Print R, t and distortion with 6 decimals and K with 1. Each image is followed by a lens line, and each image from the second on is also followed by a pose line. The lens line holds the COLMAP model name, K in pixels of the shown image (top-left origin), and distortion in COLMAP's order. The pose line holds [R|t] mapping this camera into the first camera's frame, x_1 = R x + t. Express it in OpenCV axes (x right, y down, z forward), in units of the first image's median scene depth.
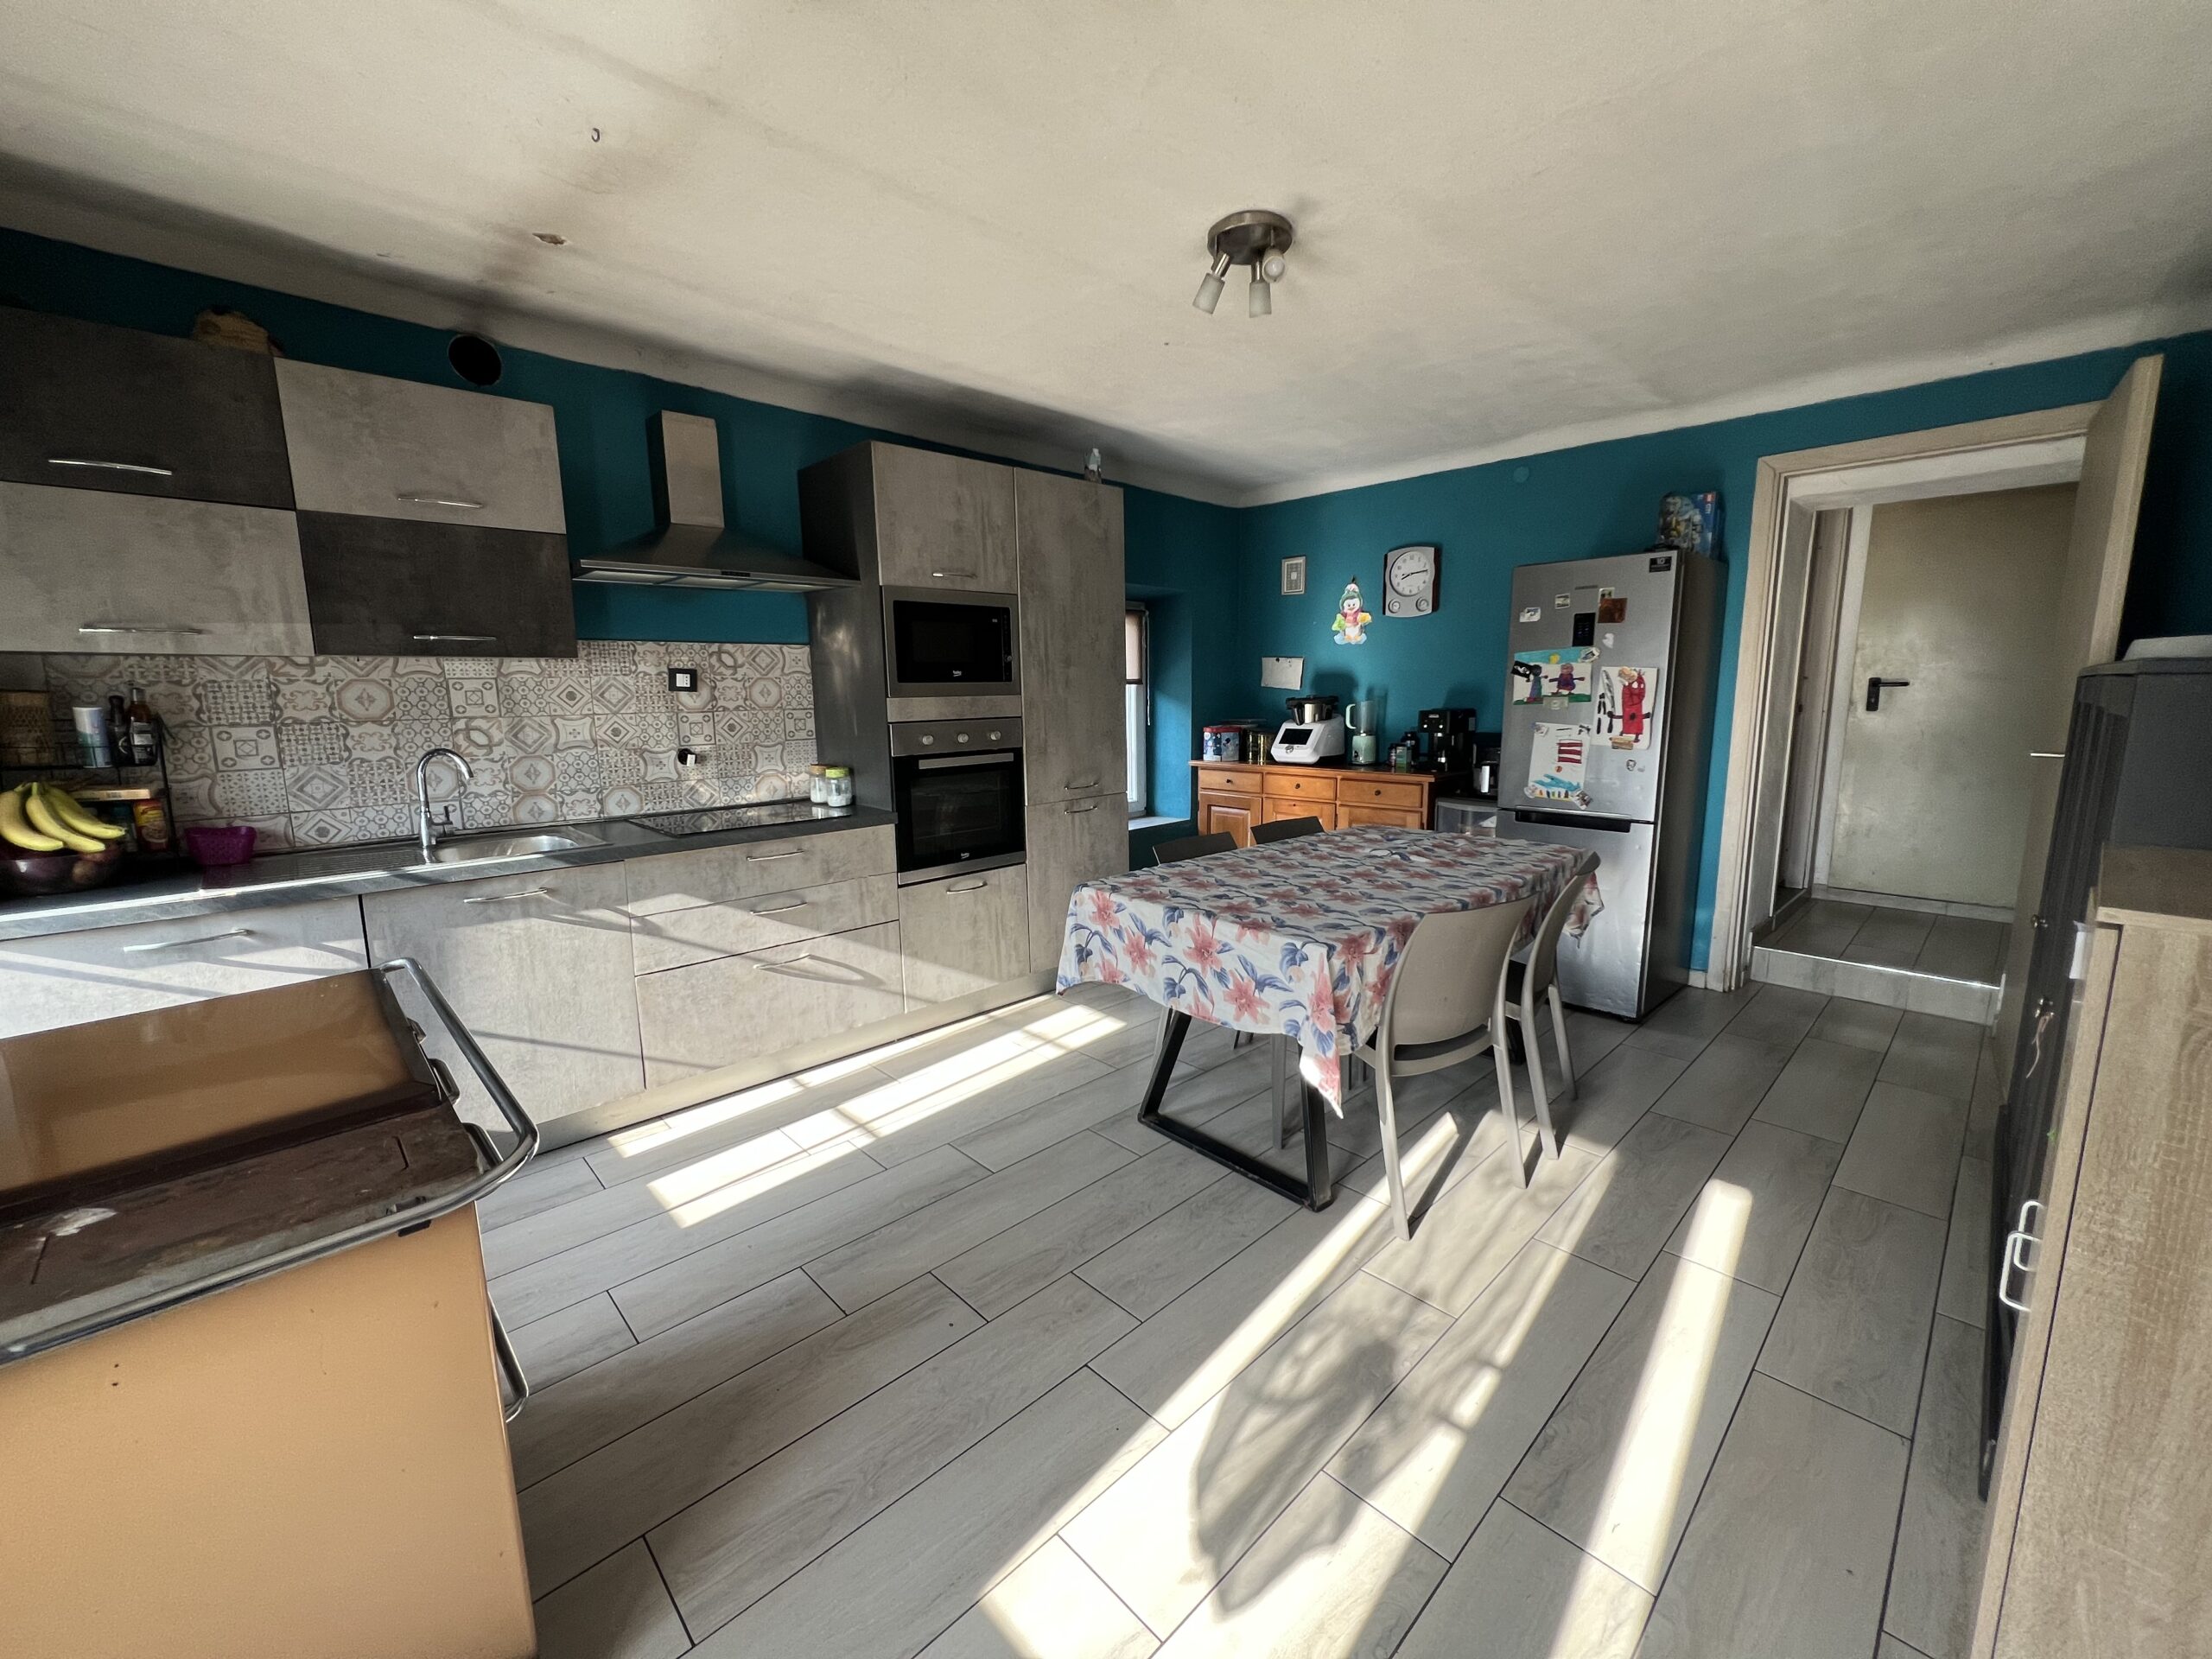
lens RADIAL K [[887.7, 0, 1103.0], [0, 887.7, 824.8], [0, 0, 1]] dist [0.000640, 0.000042]
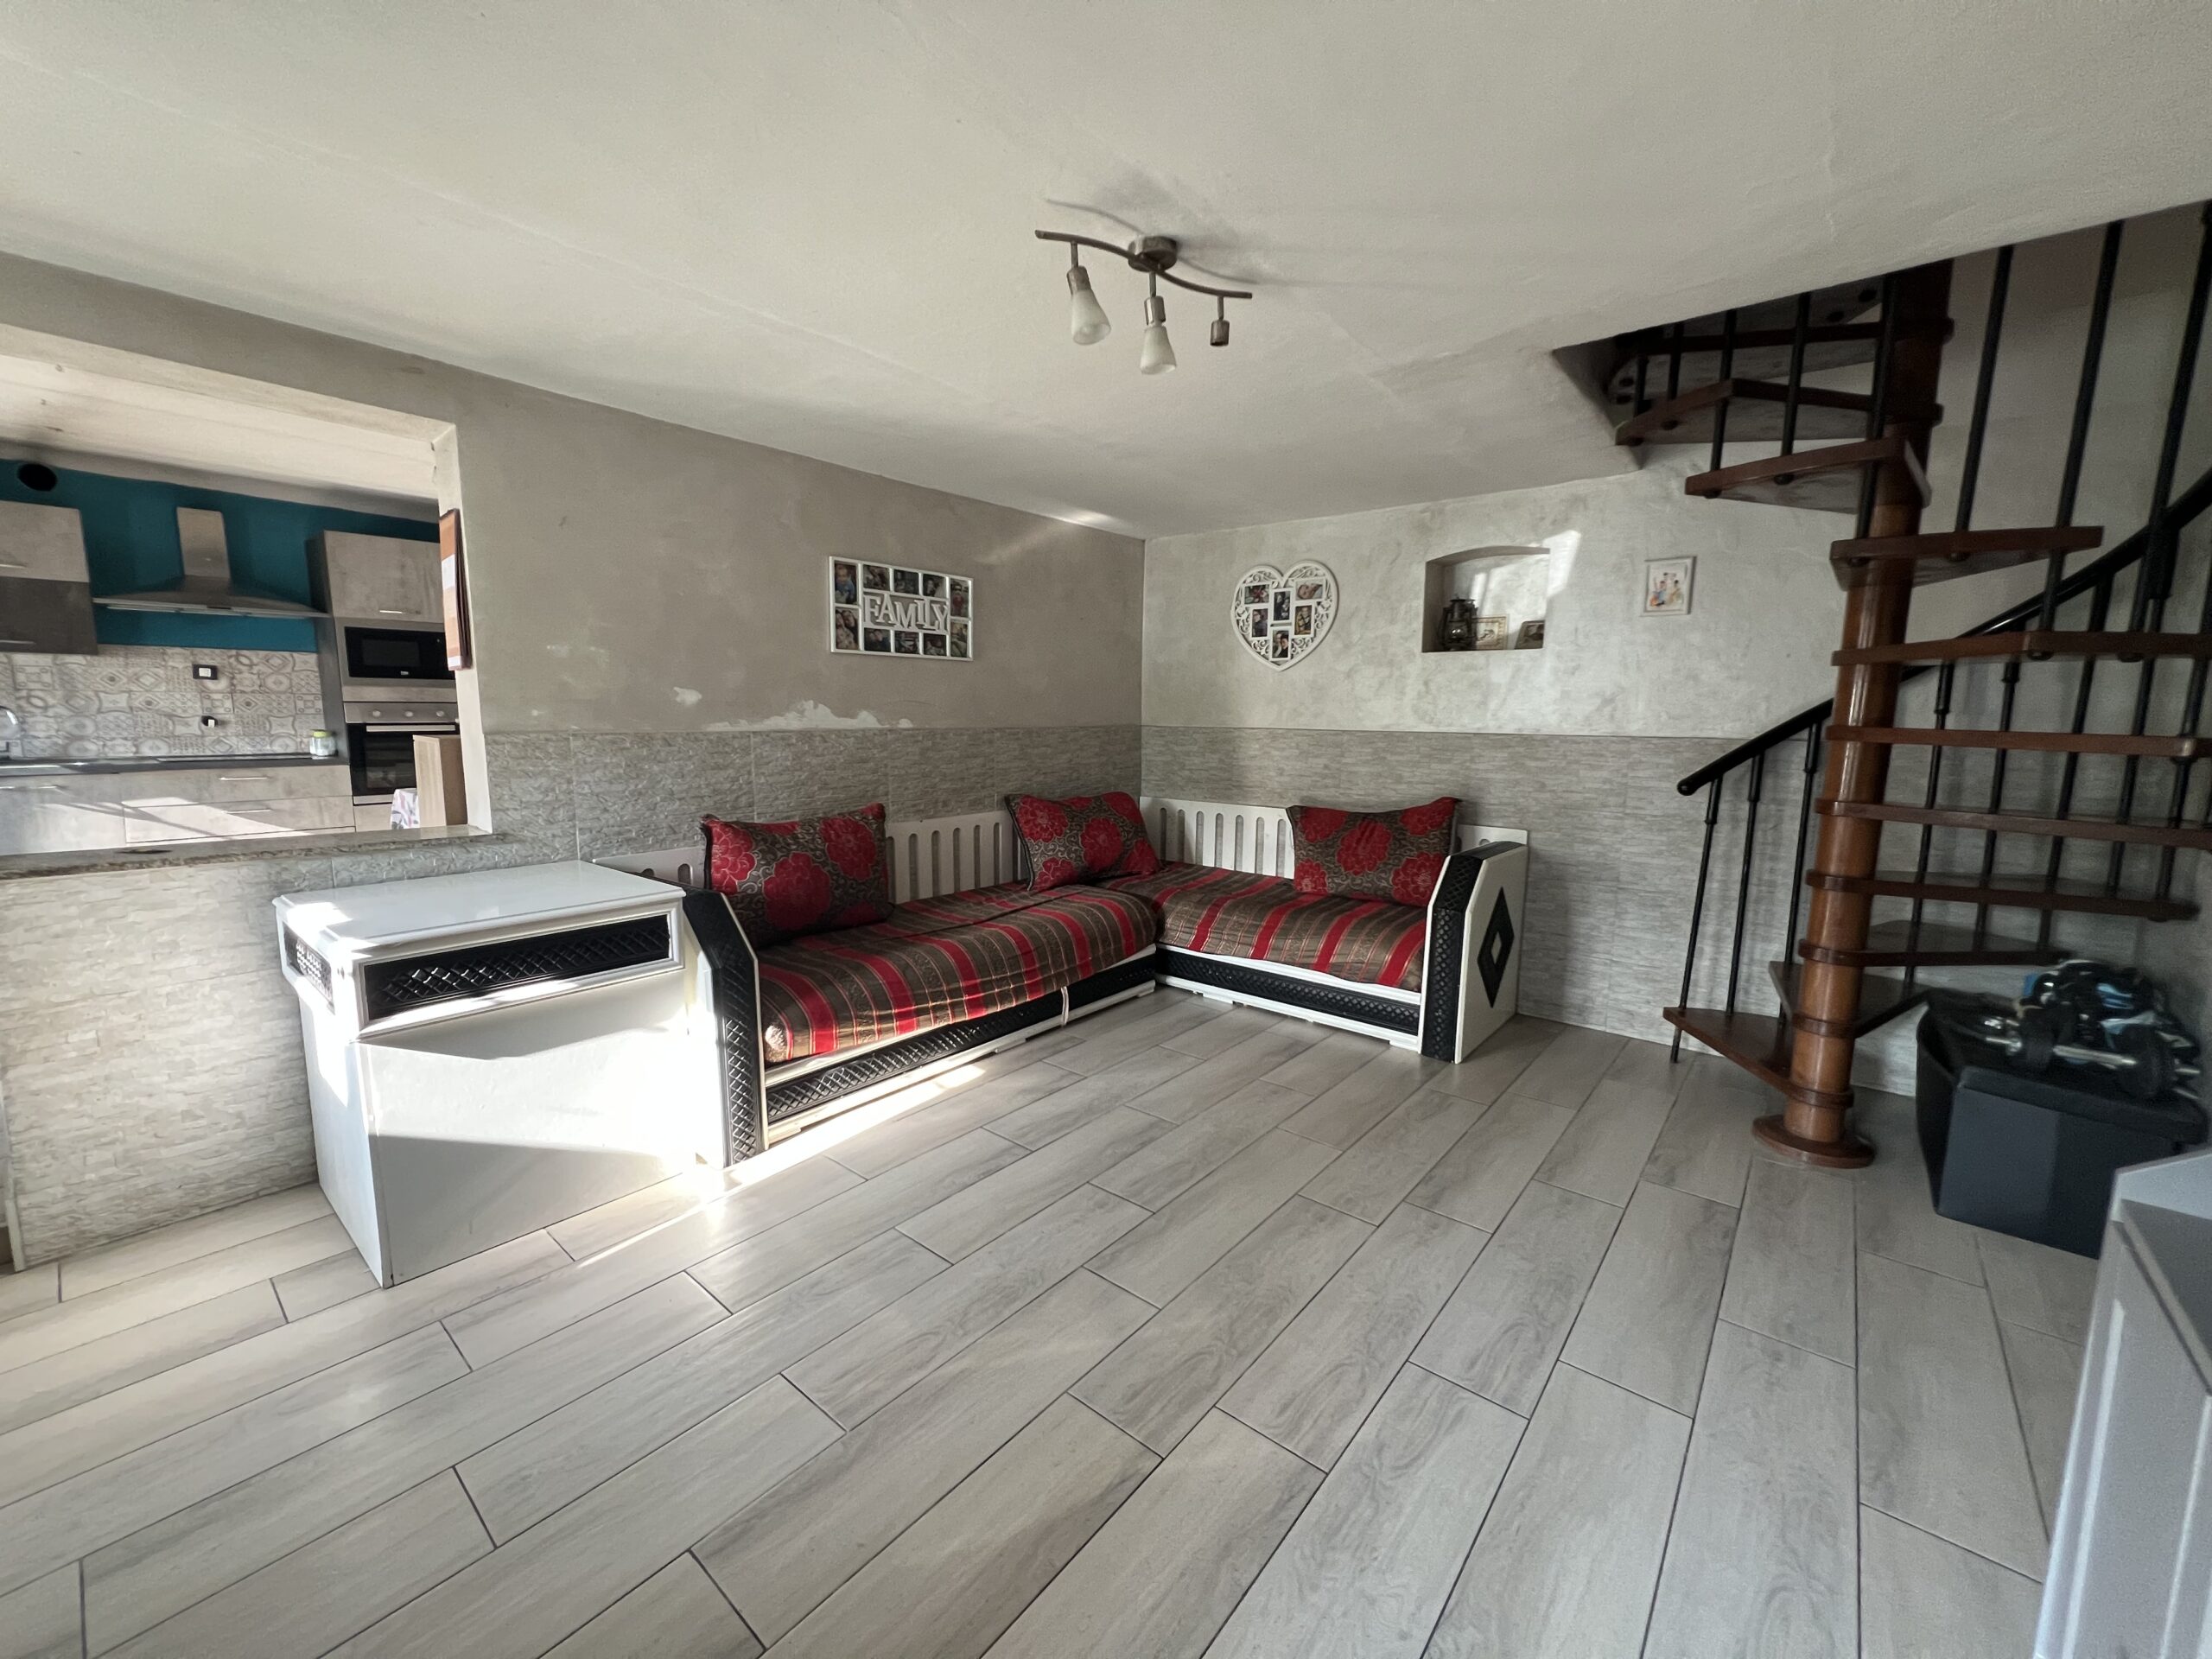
lens RADIAL K [[887.7, 0, 1103.0], [0, 887.7, 824.8], [0, 0, 1]] dist [0.000640, 0.000042]
pose [[0.992883, 0.007245, 0.118871, 0.986212], [-0.004179, 0.999653, -0.026024, 0.151931], [-0.119018, 0.025342, 0.992569, -0.798947]]
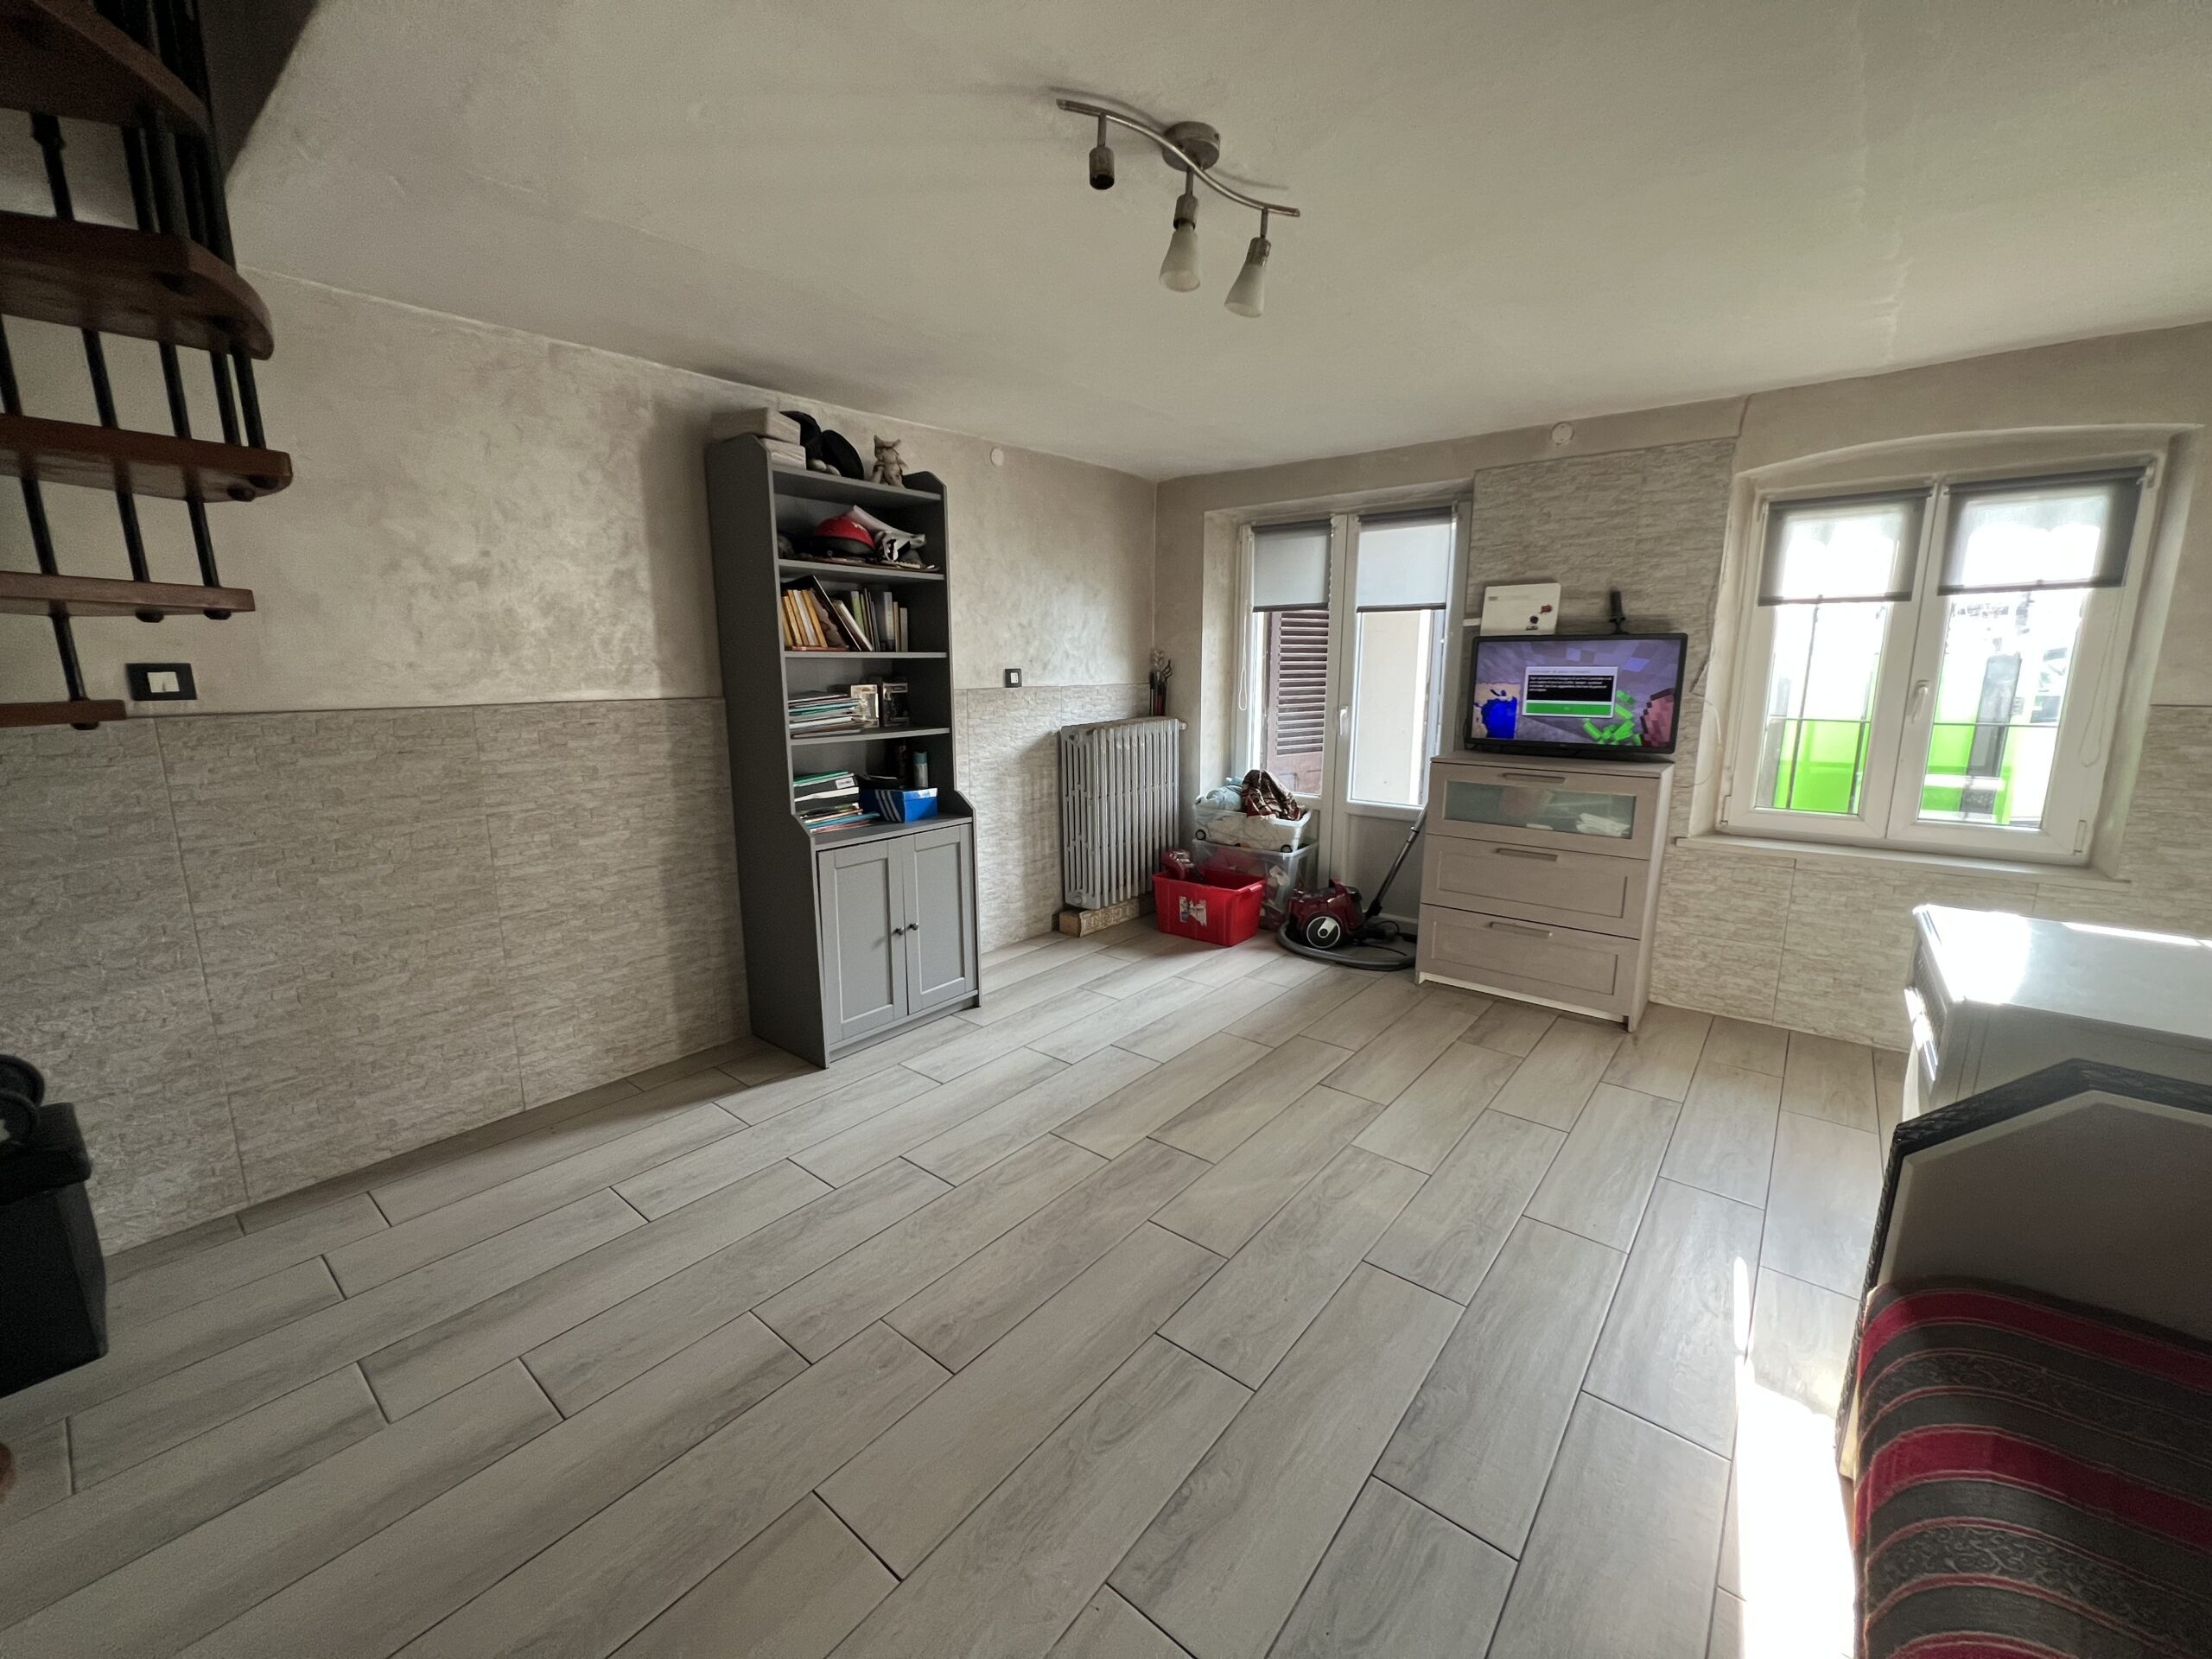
lens RADIAL K [[887.7, 0, 1103.0], [0, 887.7, 824.8], [0, 0, 1]] dist [0.000640, 0.000042]
pose [[-0.991348, 0.035970, -0.126232, 1.220240], [-0.008395, 0.942371, 0.334463, -0.053850], [0.130988, 0.332629, -0.933917, 0.398102]]
